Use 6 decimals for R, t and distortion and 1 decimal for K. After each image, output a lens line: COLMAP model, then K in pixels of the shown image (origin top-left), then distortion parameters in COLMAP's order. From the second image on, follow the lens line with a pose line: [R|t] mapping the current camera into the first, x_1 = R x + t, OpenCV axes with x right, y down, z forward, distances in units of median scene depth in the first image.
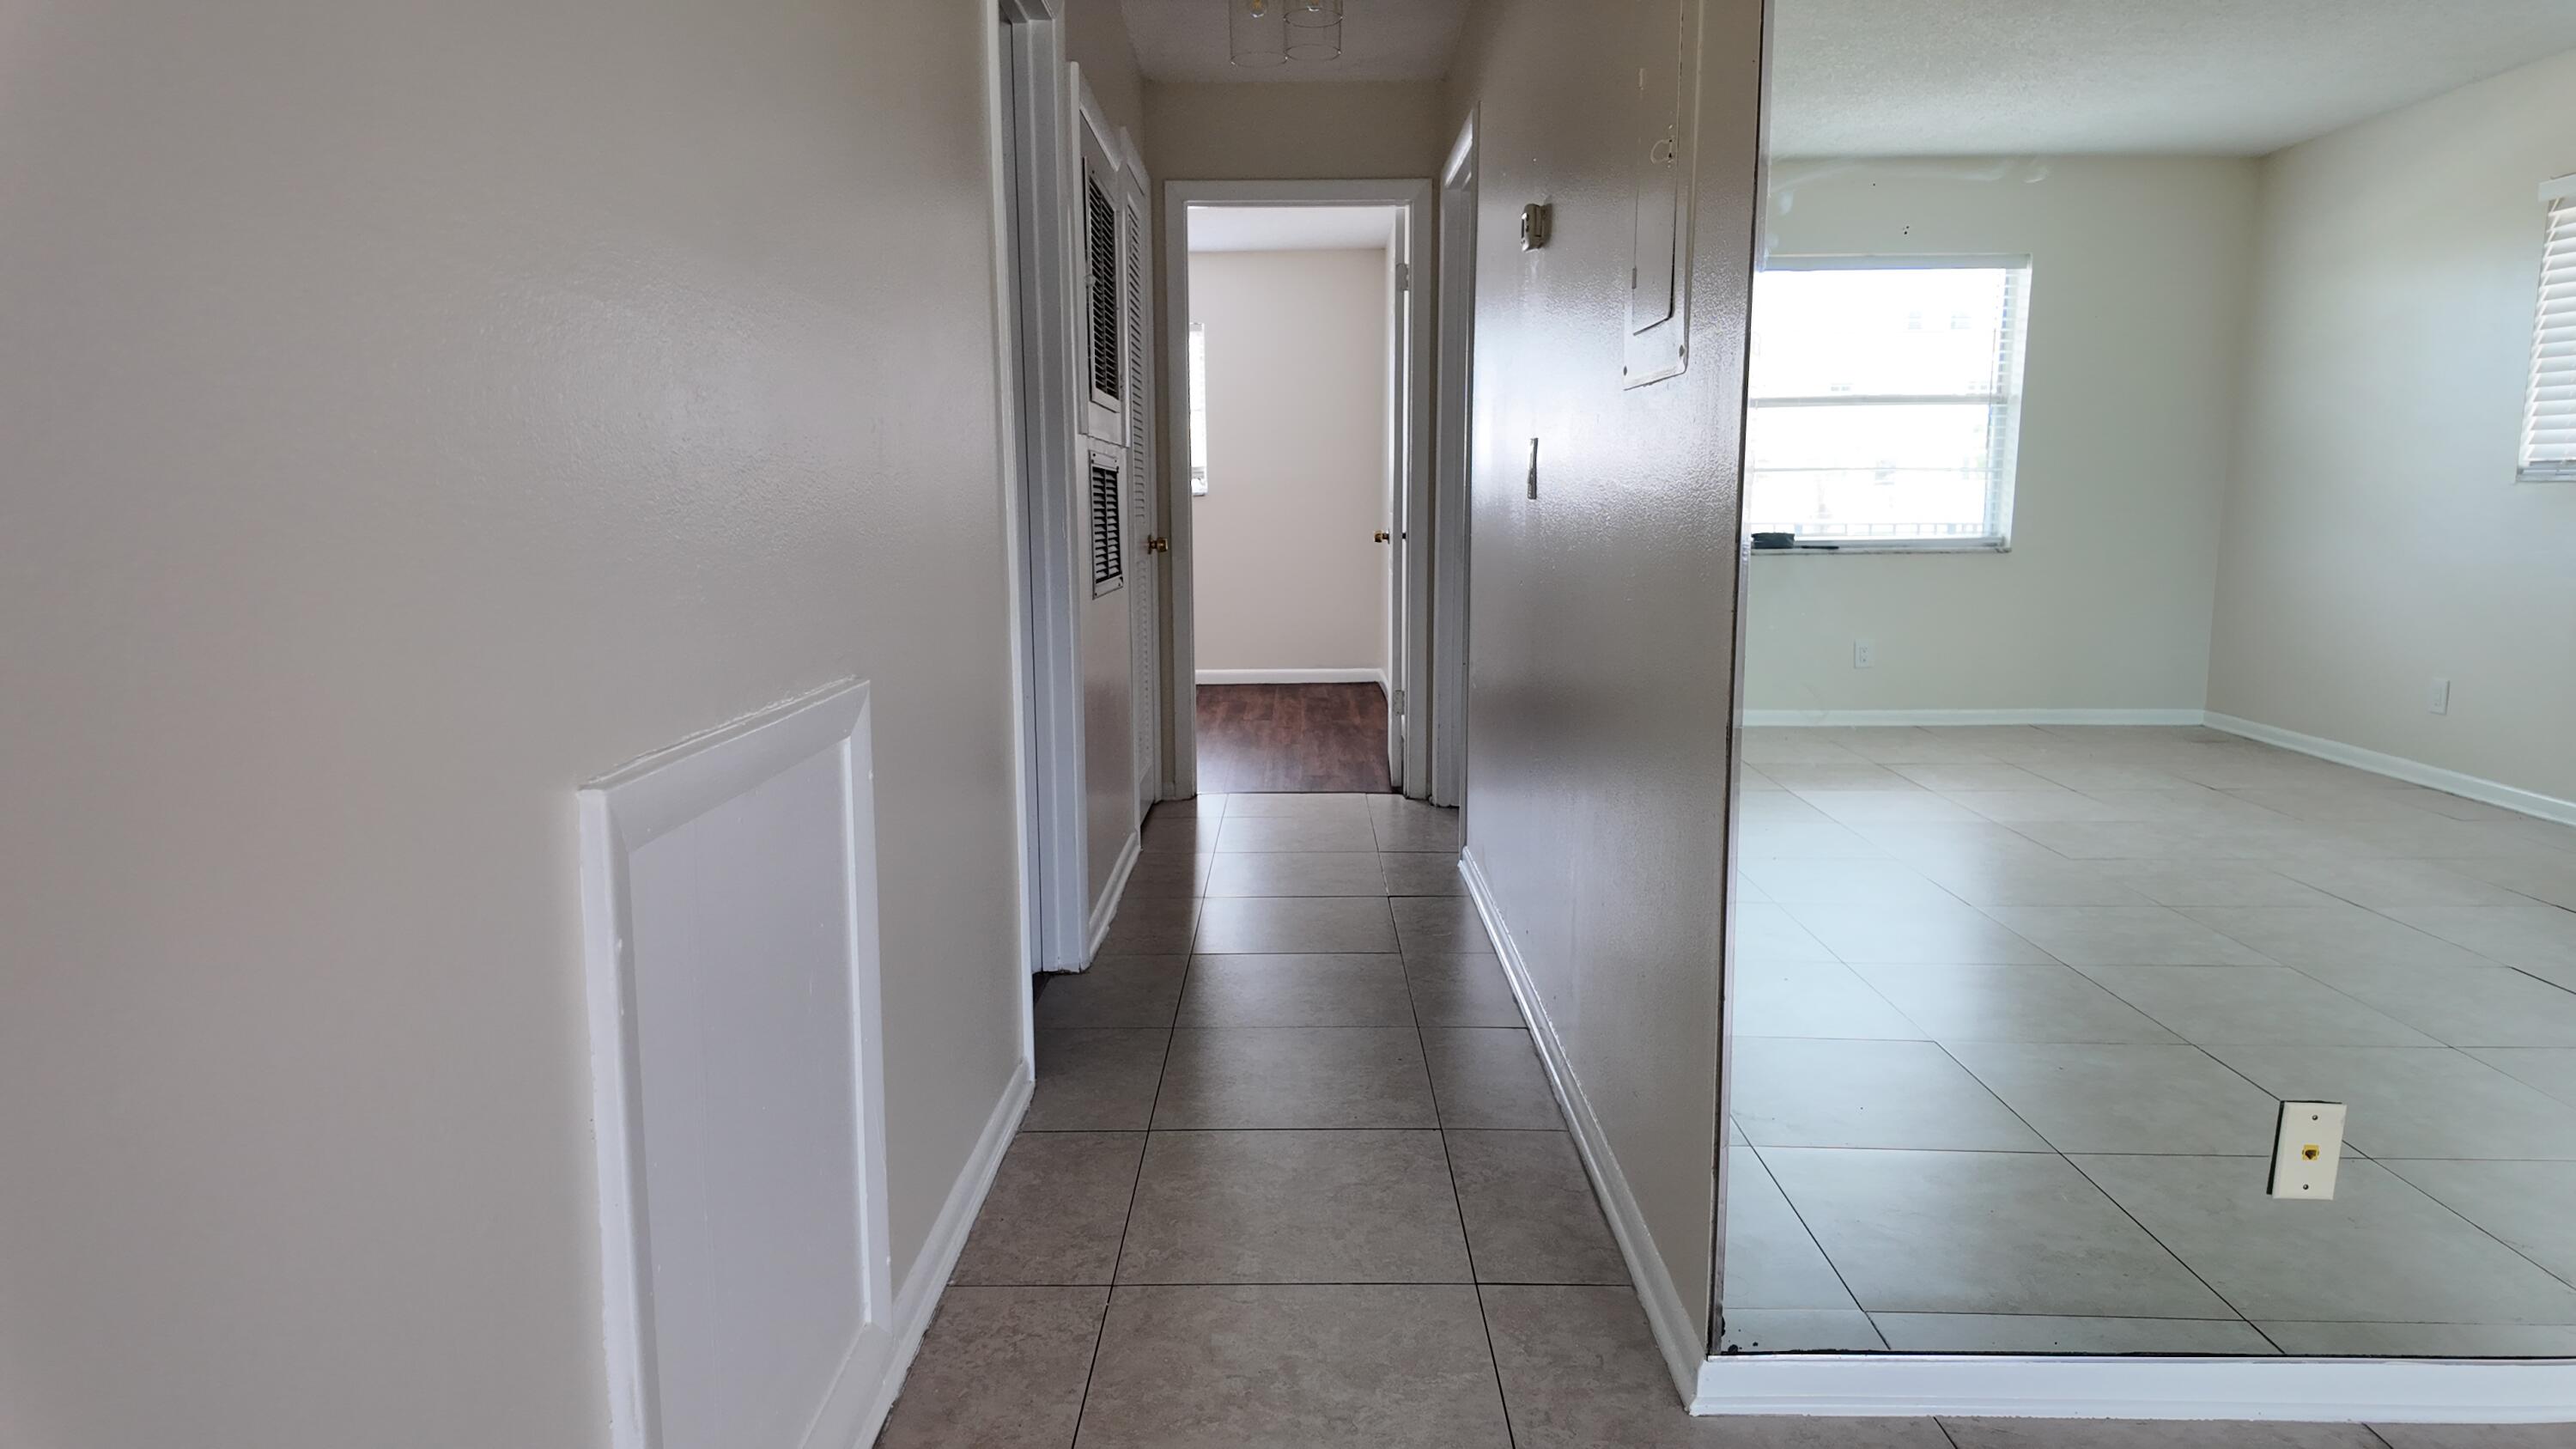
lens RADIAL K [[1502.0, 0, 1294.9], [0, 1502.0, 722.1], [0, 0, 1]] dist [0.048911, -0.042902]
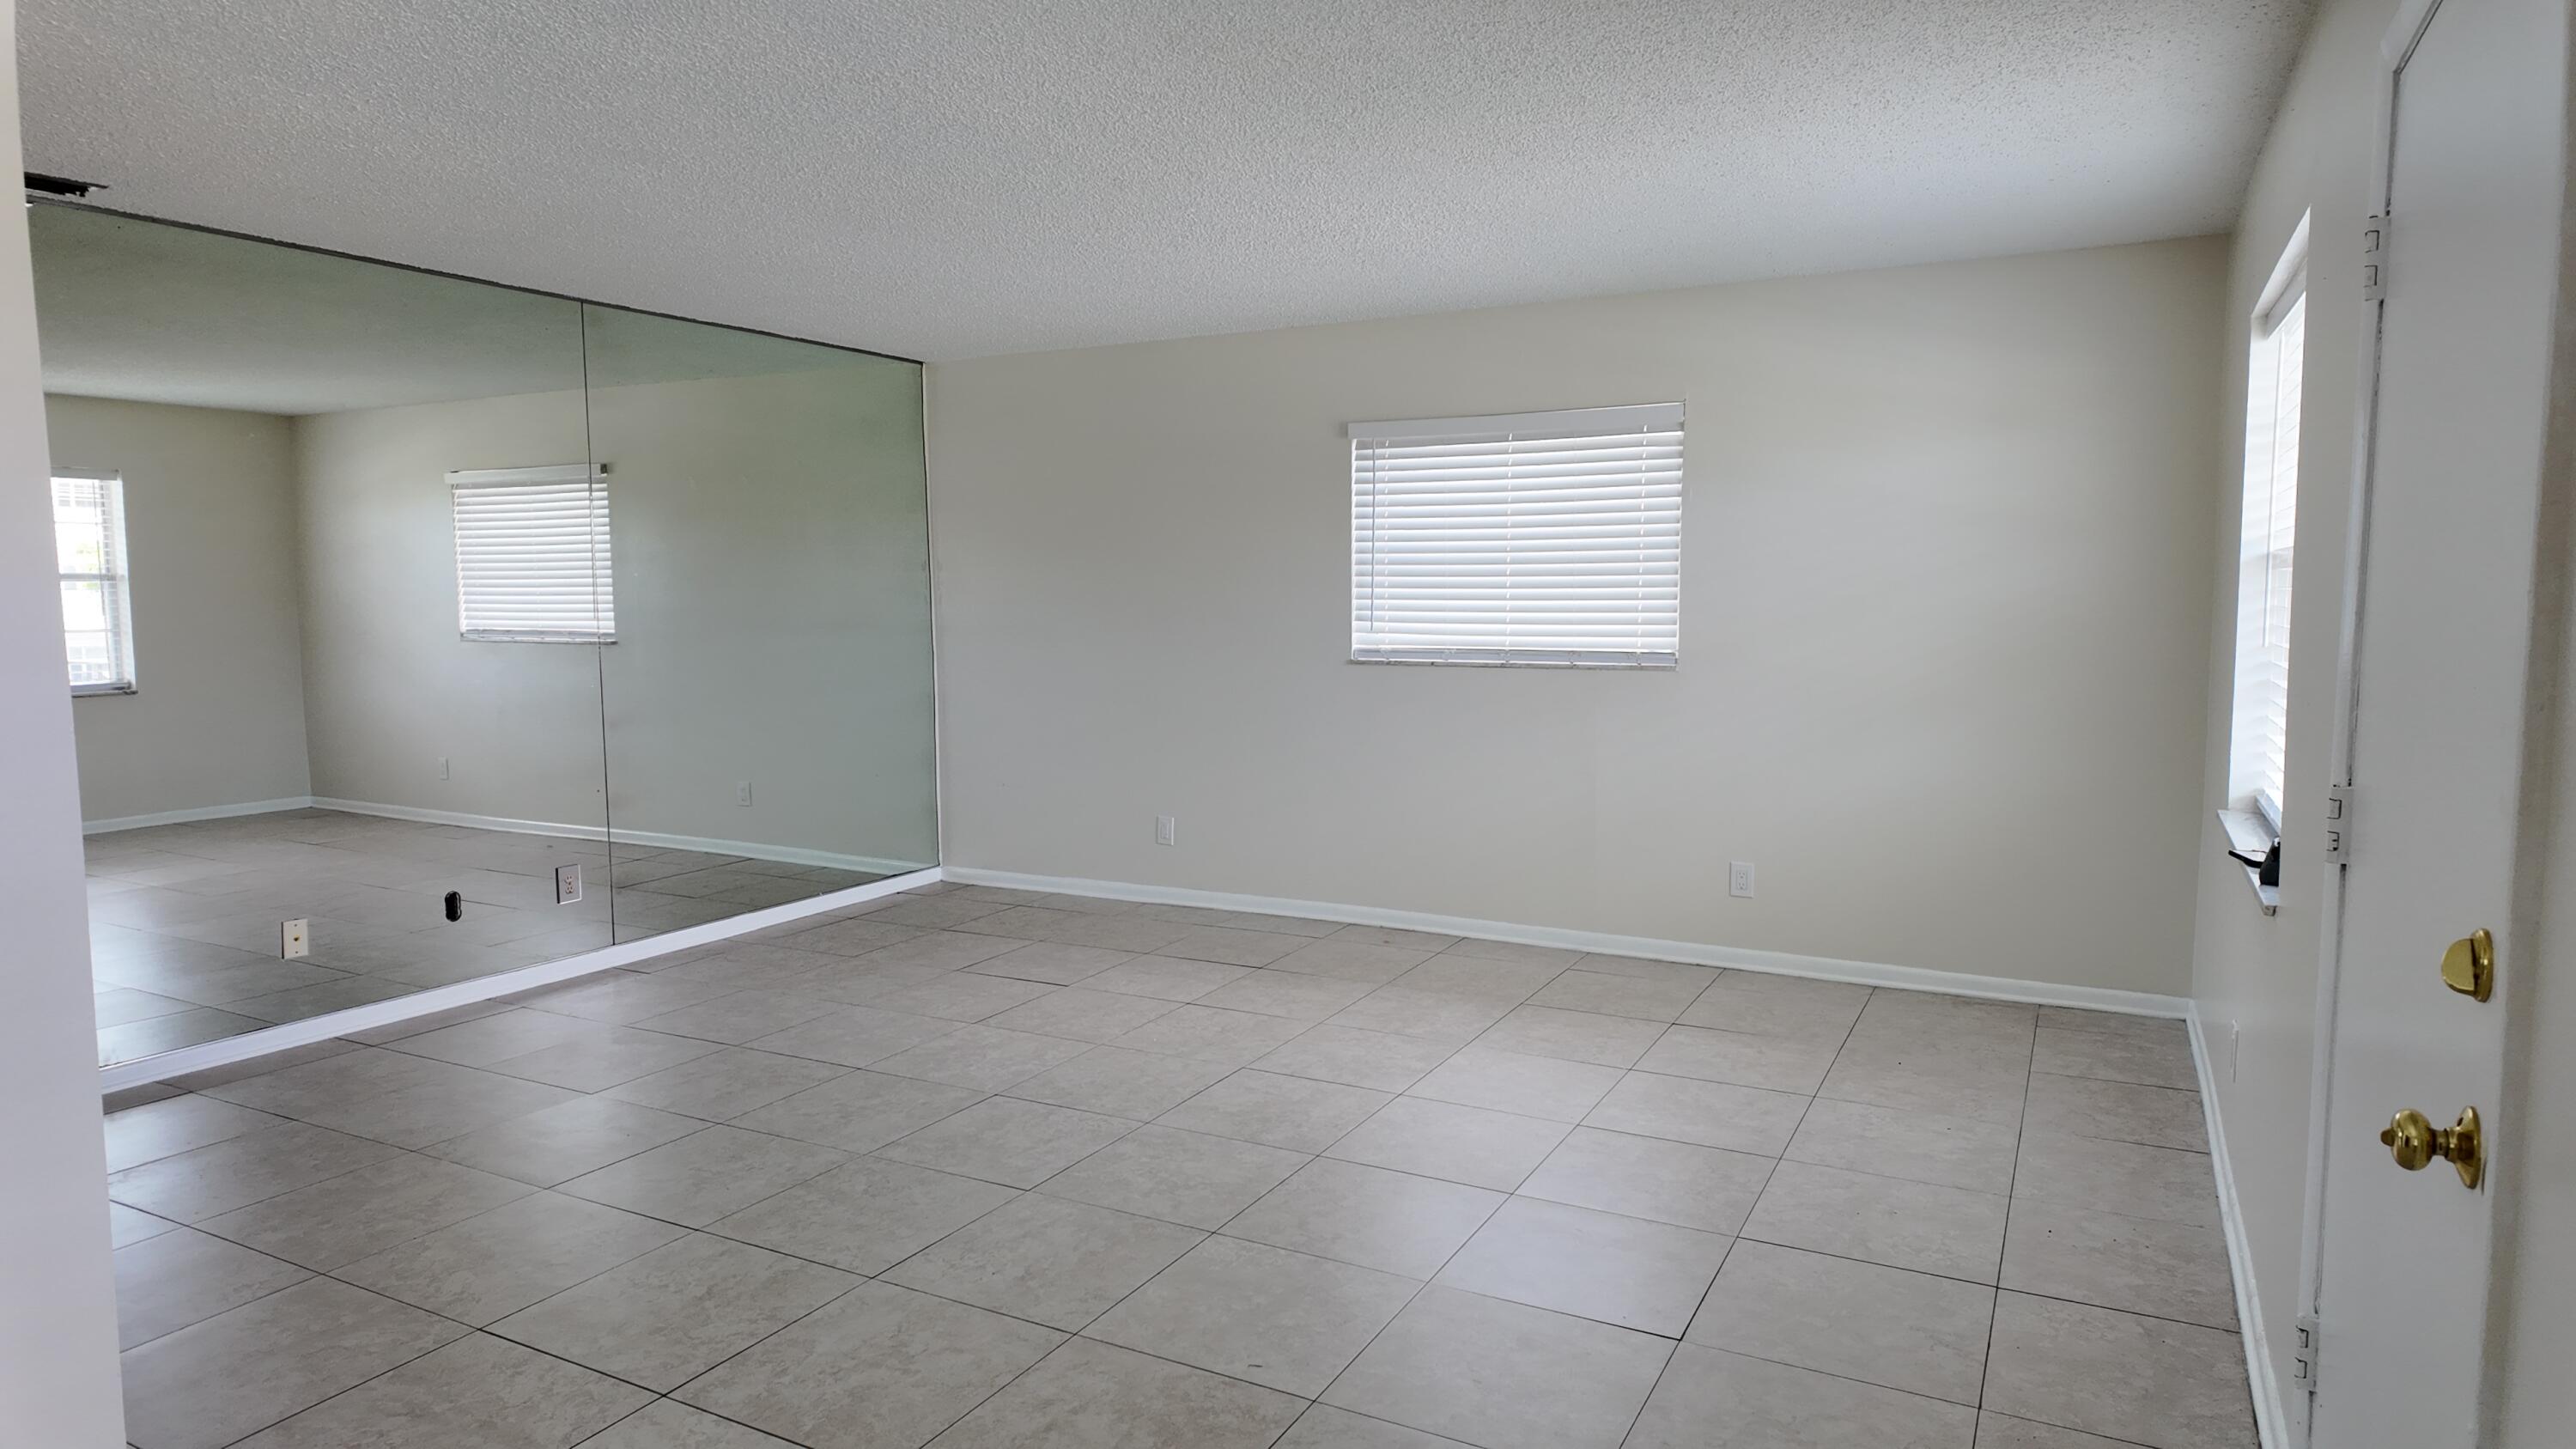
lens RADIAL K [[1502.0, 0, 1294.9], [0, 1502.0, 722.1], [0, 0, 1]] dist [0.048911, -0.042902]
pose [[0.464124, -0.081939, 0.881972, -0.221233], [0.140876, 0.989867, 0.017829, 0.028317], [-0.874496, 0.115974, 0.470964, -0.481696]]
